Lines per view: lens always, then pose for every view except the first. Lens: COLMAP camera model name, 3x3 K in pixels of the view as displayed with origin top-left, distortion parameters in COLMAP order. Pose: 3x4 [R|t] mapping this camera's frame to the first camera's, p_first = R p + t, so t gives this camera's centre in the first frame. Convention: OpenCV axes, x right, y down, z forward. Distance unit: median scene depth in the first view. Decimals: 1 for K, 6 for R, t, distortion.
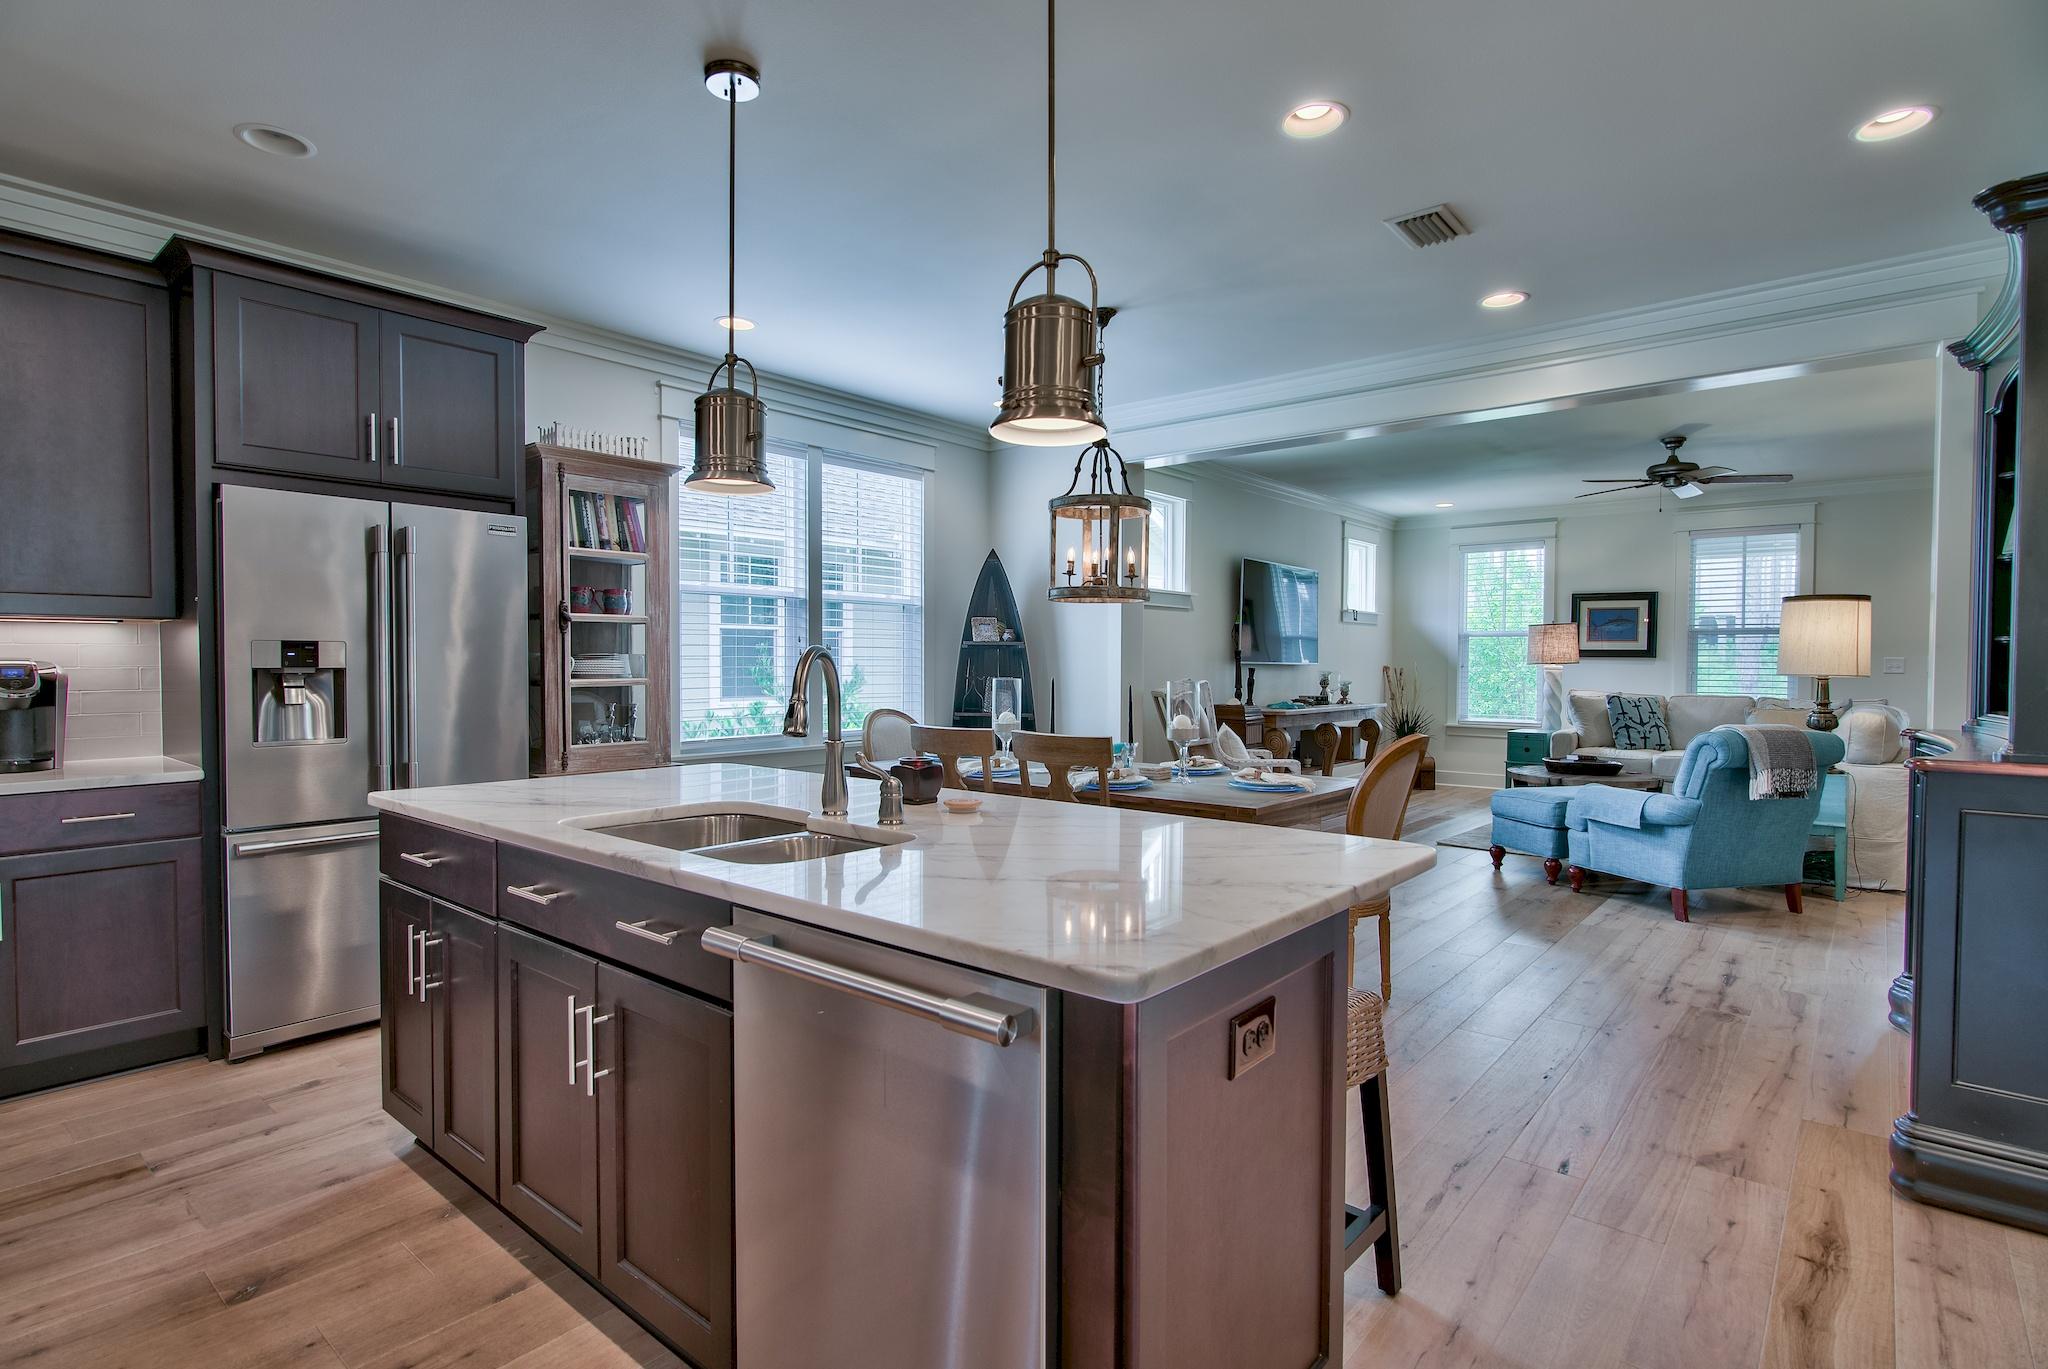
lens RADIAL K [[1012.1, 0, 1024.0], [0, 1012.1, 684.5], [0, 0, 1]] dist [-0.001109, -0.000113]
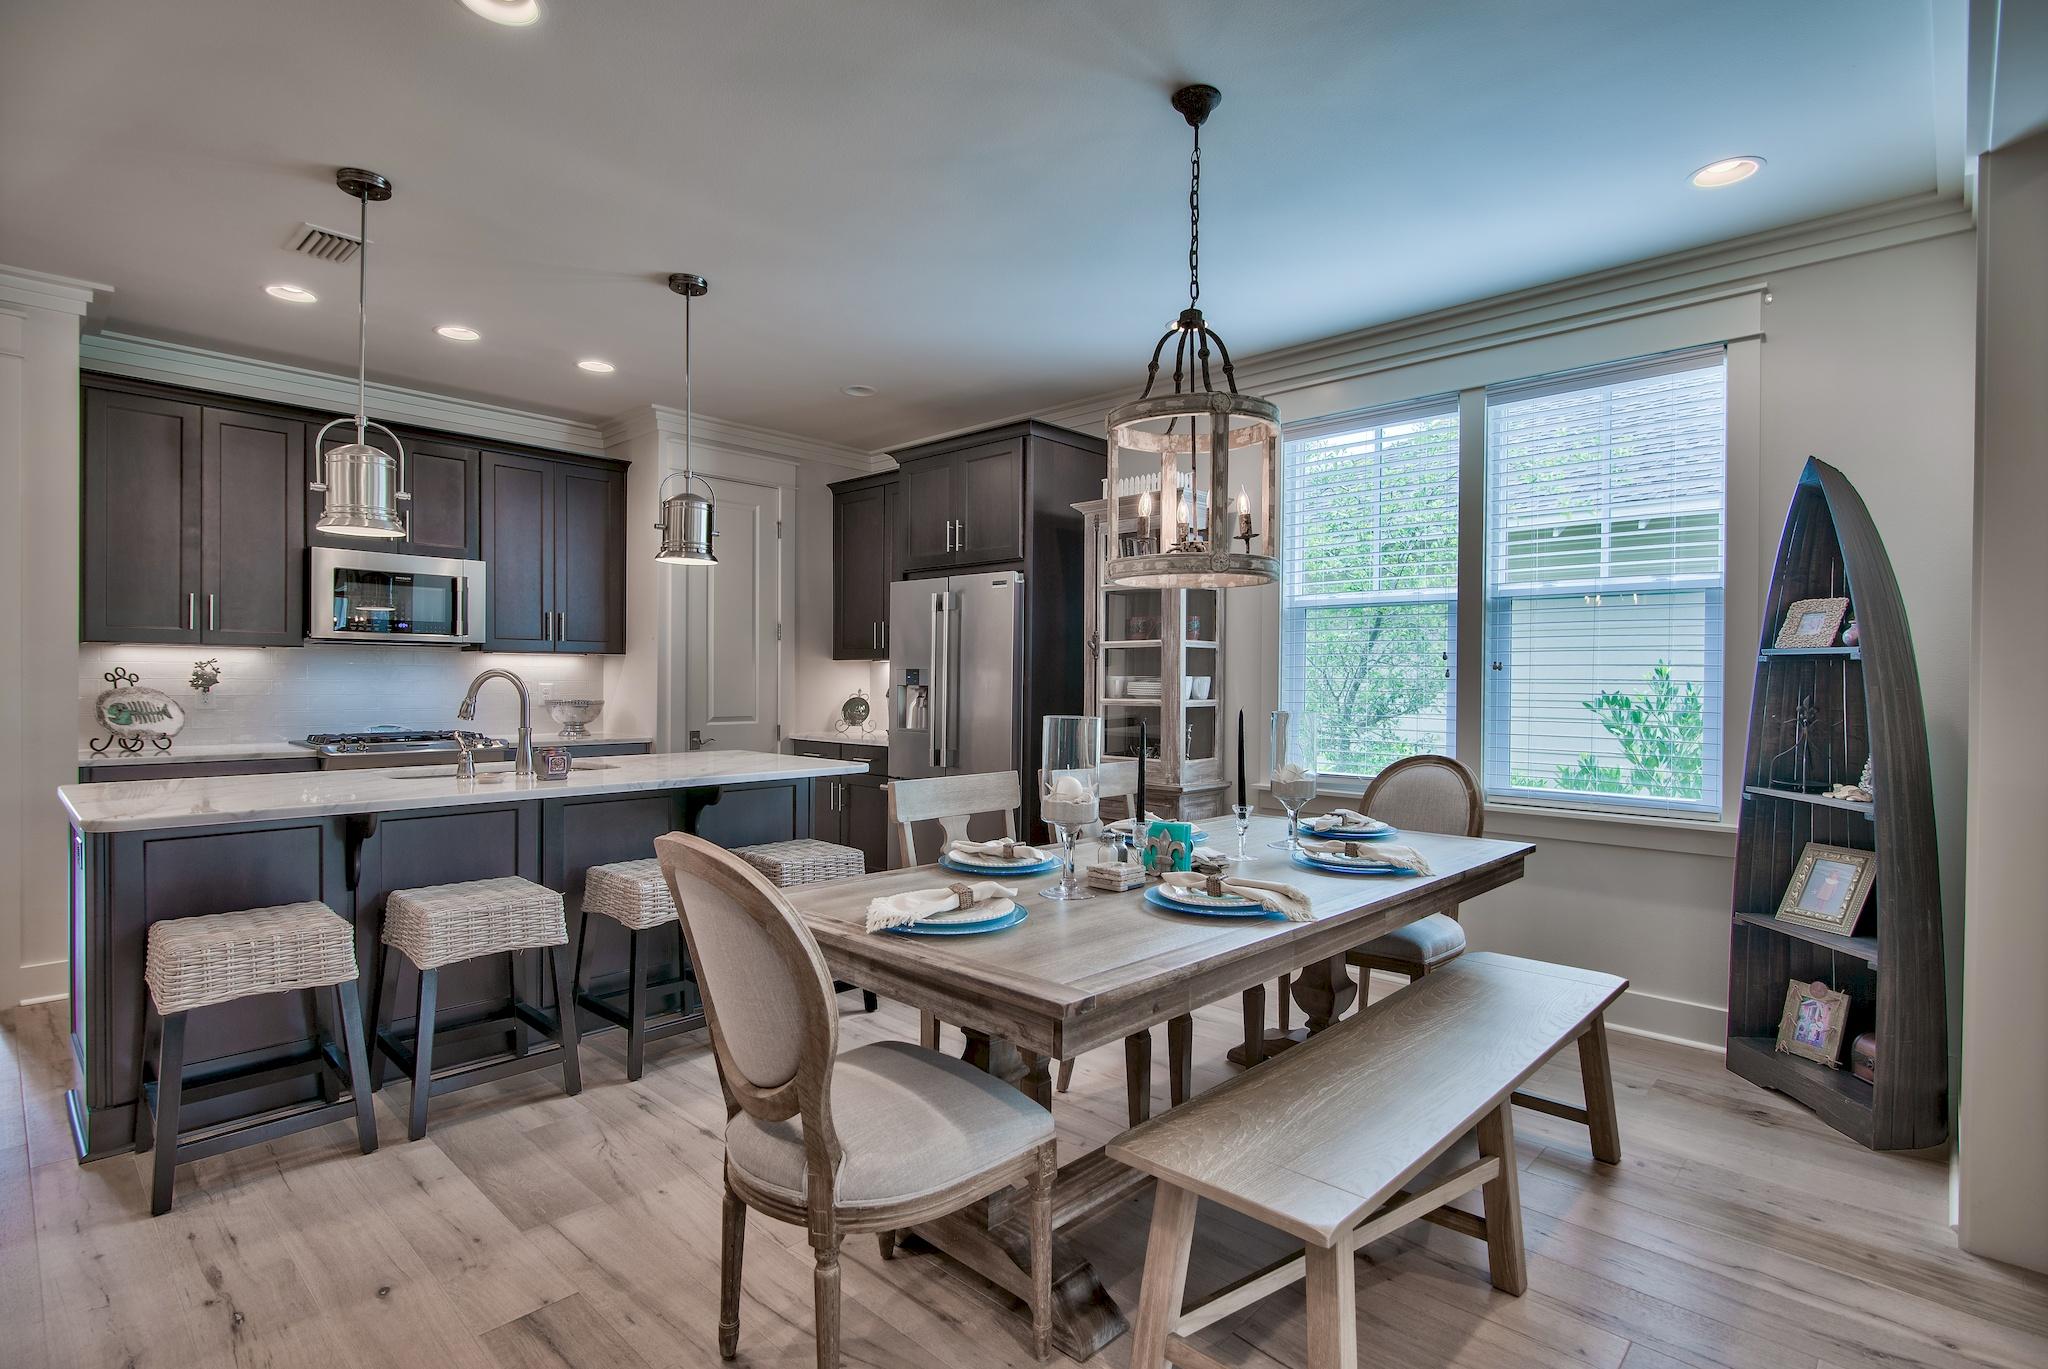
lens RADIAL K [[1012.1, 0, 1024.0], [0, 1012.1, 684.5], [0, 0, 1]] dist [-0.001109, -0.000113]
pose [[-0.052156, 0.003653, -0.998632, 0.432004], [-0.031588, 0.999487, 0.005306, -0.014432], [0.998139, 0.031822, -0.052014, 0.597536]]
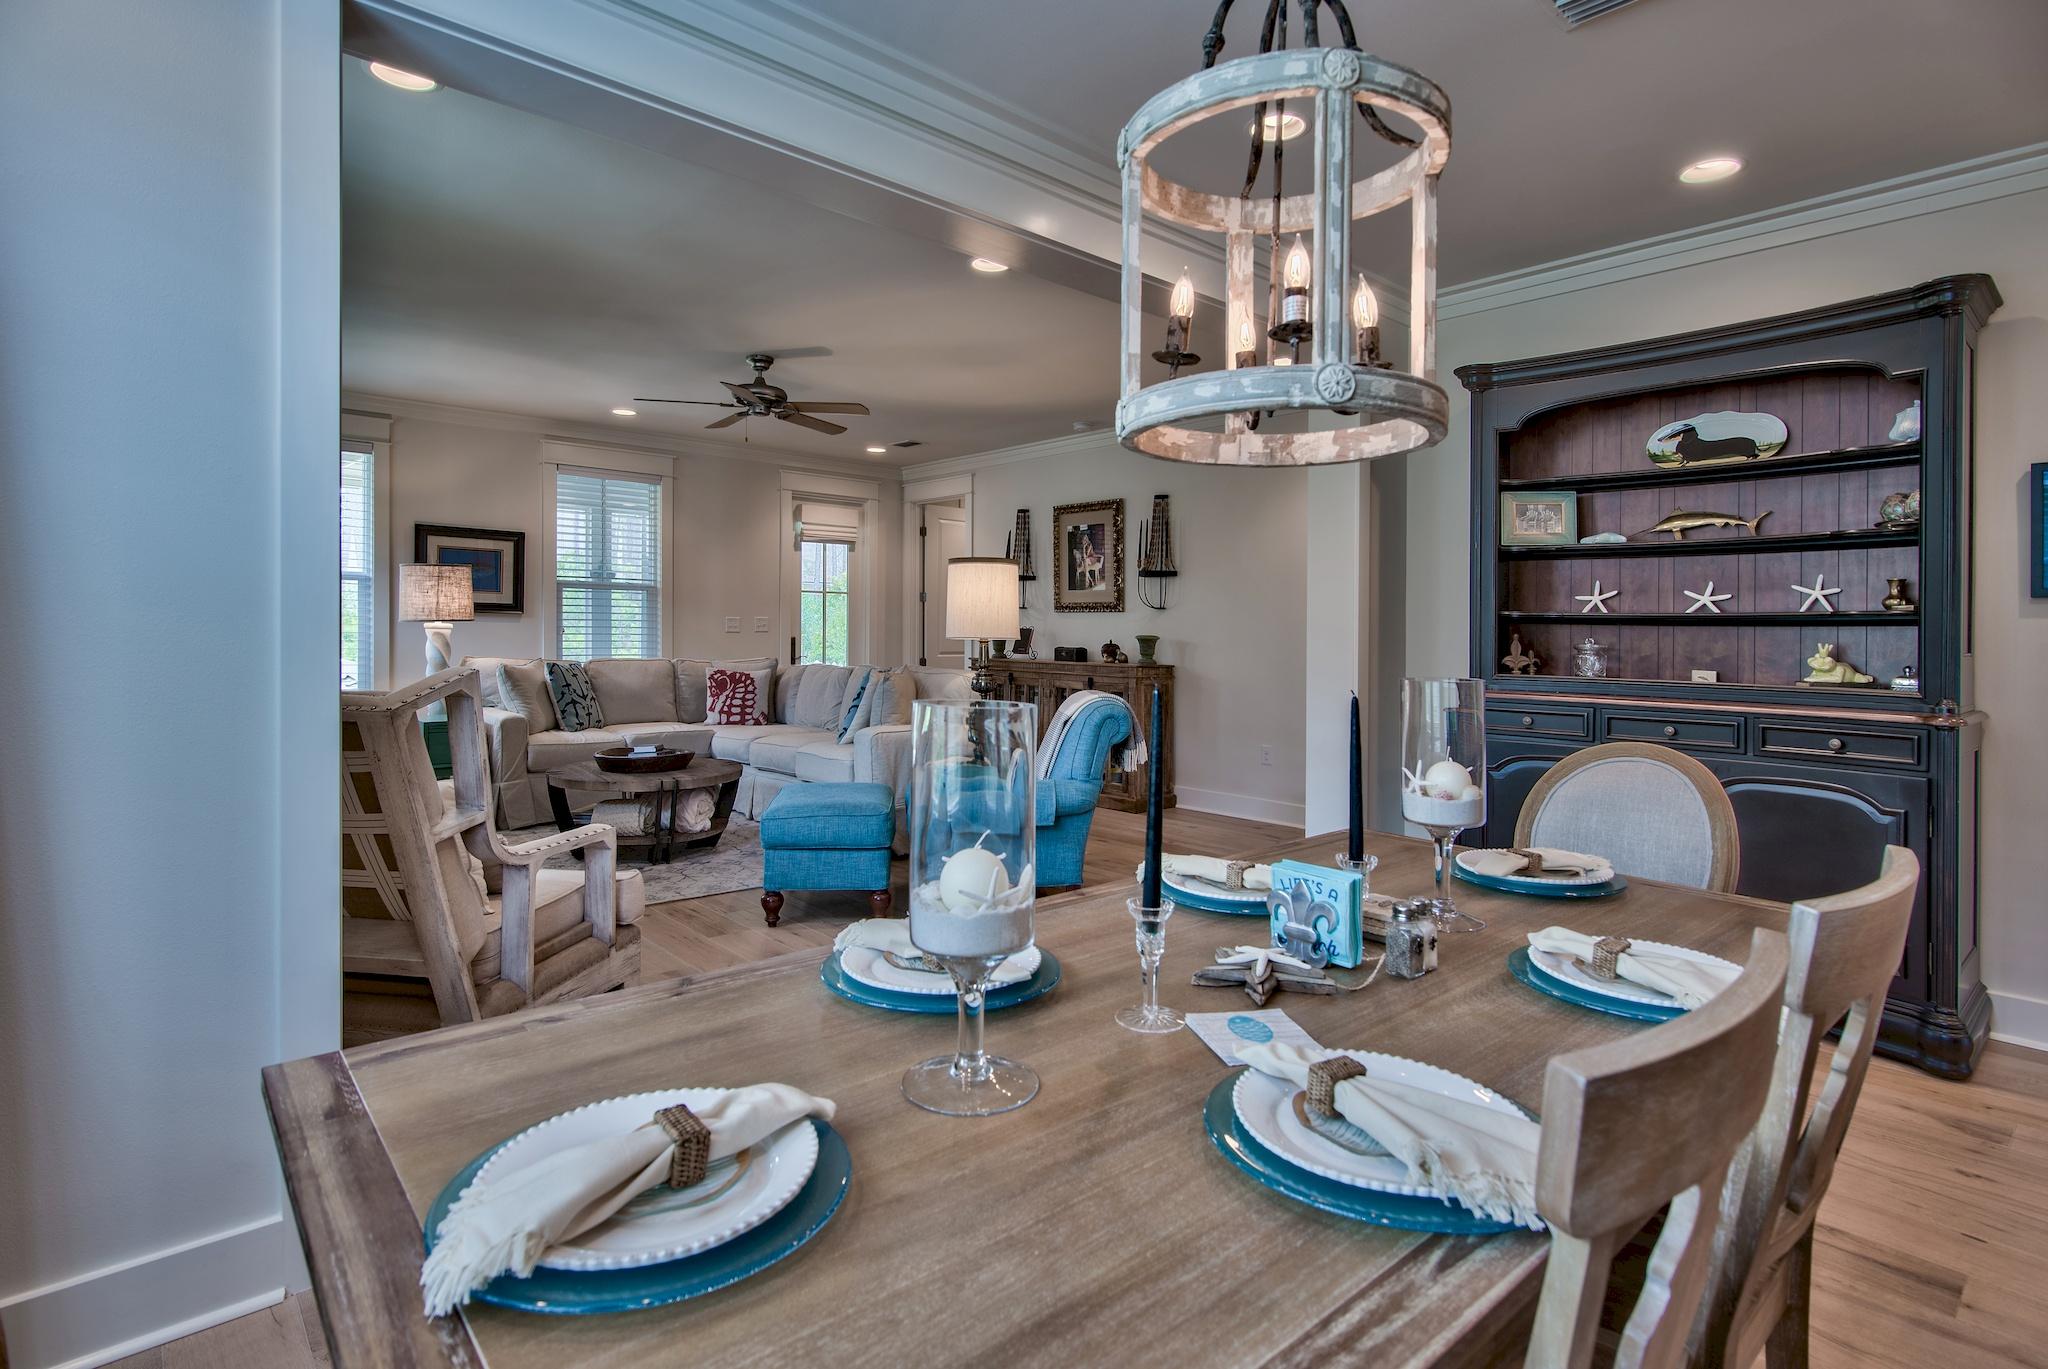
lens RADIAL K [[1008.4, 0, 1023.8], [0, 1008.4, 636.0], [0, 0, 1]] dist [-0.002567, -0.000459]
pose [[0.137148, -0.008214, 0.990517, -0.161354], [0.009178, 0.999933, 0.007022, -0.014593], [-0.990508, 0.008128, 0.137214, 0.669705]]
